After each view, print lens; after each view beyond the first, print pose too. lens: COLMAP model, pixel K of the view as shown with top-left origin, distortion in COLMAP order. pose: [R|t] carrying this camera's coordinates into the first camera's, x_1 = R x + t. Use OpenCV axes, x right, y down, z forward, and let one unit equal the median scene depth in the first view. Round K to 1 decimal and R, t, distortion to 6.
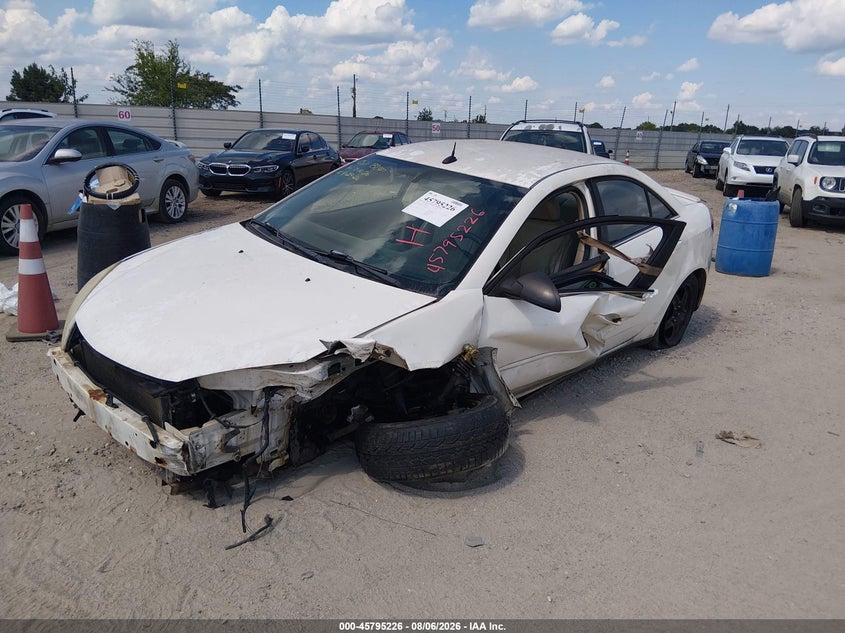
lens RADIAL K [[615.0, 0, 422.5], [0, 615.0, 316.5], [0, 0, 1]] dist [0.086961, -0.149582]
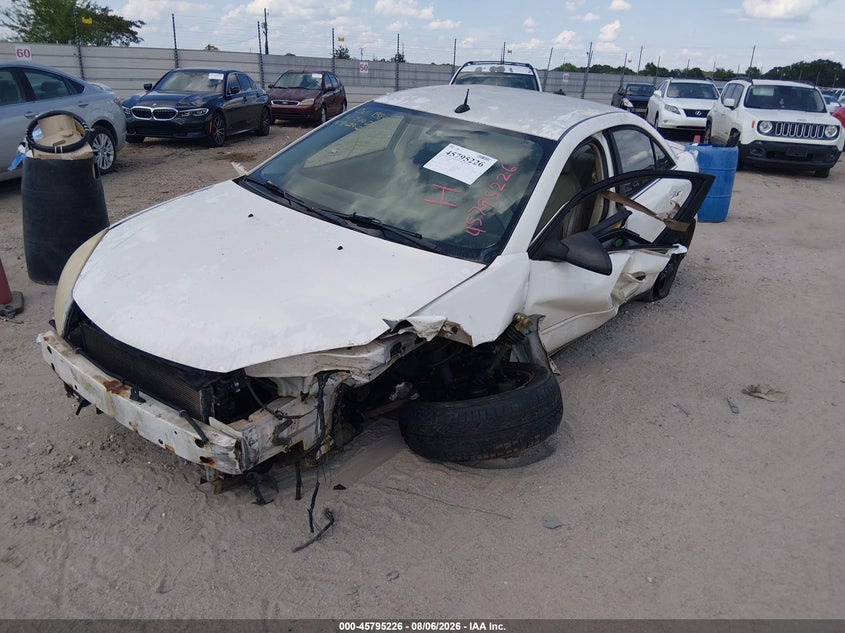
lens RADIAL K [[615.0, 0, 422.5], [0, 615.0, 316.5], [0, 0, 1]] dist [0.086961, -0.149582]
pose [[0.992840, -0.037705, 0.113342, -0.166515], [0.027851, 0.995793, 0.087297, -0.033501], [-0.116157, -0.083515, 0.989714, 0.081046]]
